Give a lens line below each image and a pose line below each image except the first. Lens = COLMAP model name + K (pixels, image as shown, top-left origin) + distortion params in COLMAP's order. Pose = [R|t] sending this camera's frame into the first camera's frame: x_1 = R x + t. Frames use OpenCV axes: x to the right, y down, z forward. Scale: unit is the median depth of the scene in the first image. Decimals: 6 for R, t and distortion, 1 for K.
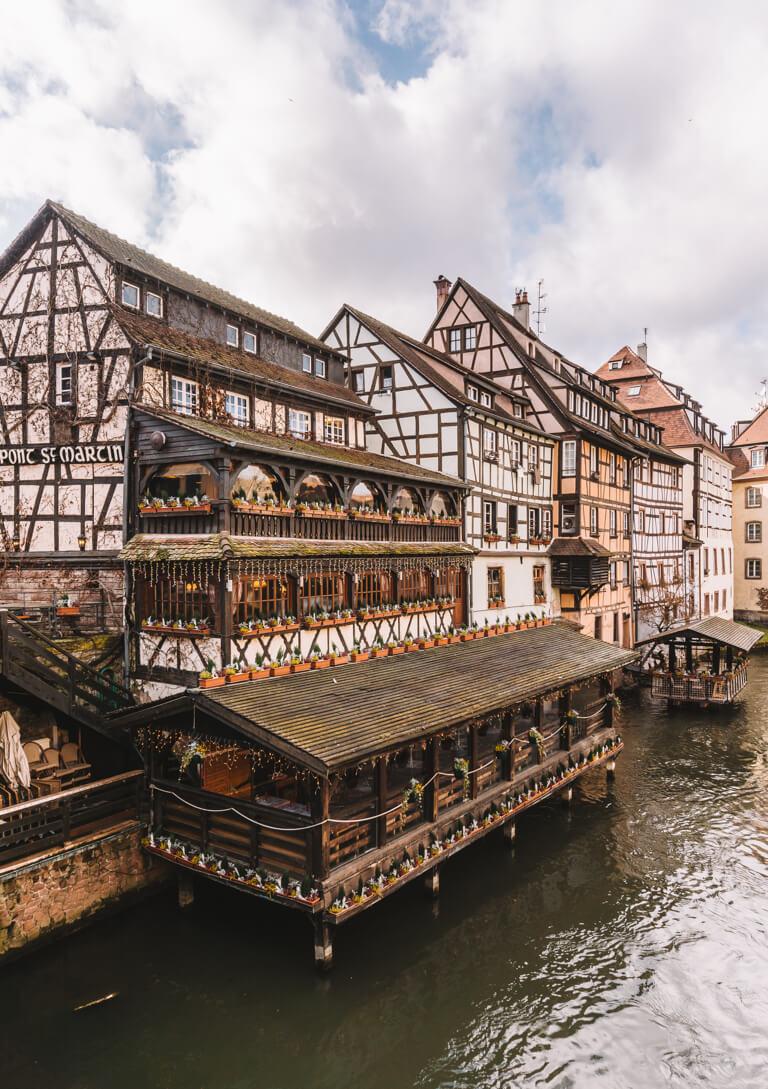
lens RADIAL K [[773.6, 0, 384.6], [0, 773.6, 570.5], [0, 0, 1]] dist [-0.026217, -0.000288]
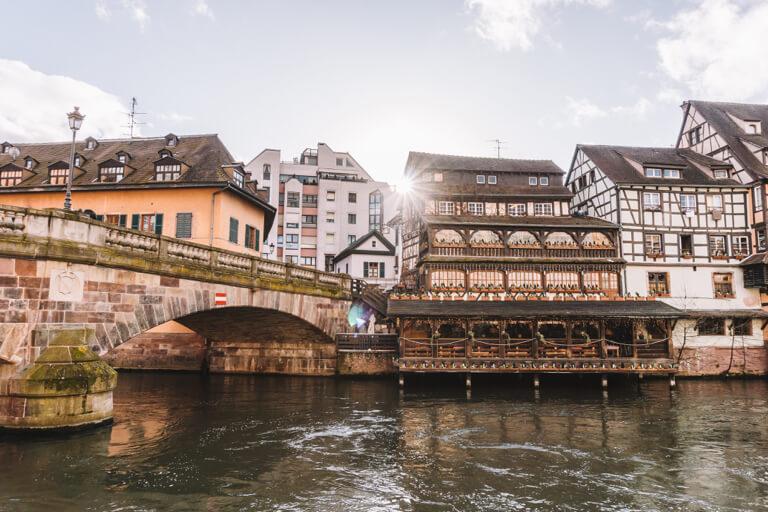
lens RADIAL K [[524.1, 0, 384.0], [0, 524.1, 256.0], [0, 0, 1]] dist [-0.023333, -0.004843]
pose [[0.566222, -0.096030, -0.818640, 0.628173], [-0.025132, 0.990717, -0.133598, 0.108019], [0.823869, 0.096220, 0.558553, -0.101199]]
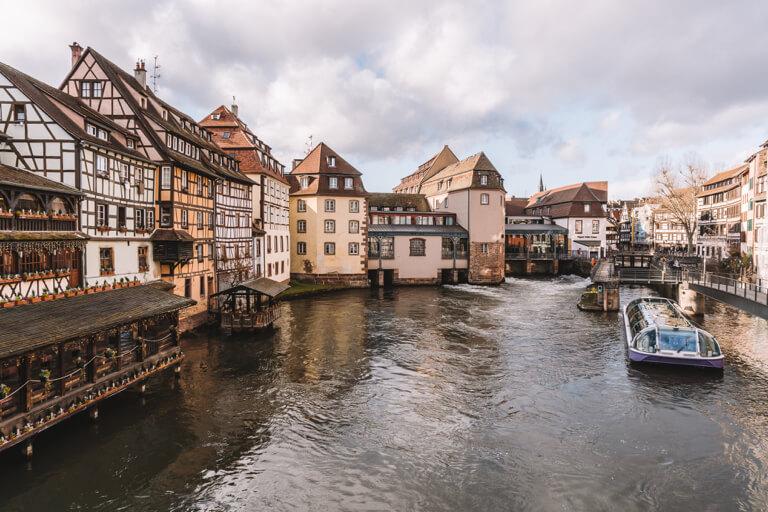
lens RADIAL K [[524.1, 0, 384.0], [0, 524.1, 256.0], [0, 0, 1]] dist [-0.023333, -0.004843]
pose [[0.851173, -0.004070, 0.524869, 0.061313], [-0.003701, 0.999899, 0.013755, -0.004032], [-0.524872, -0.013650, 0.851072, -0.126756]]
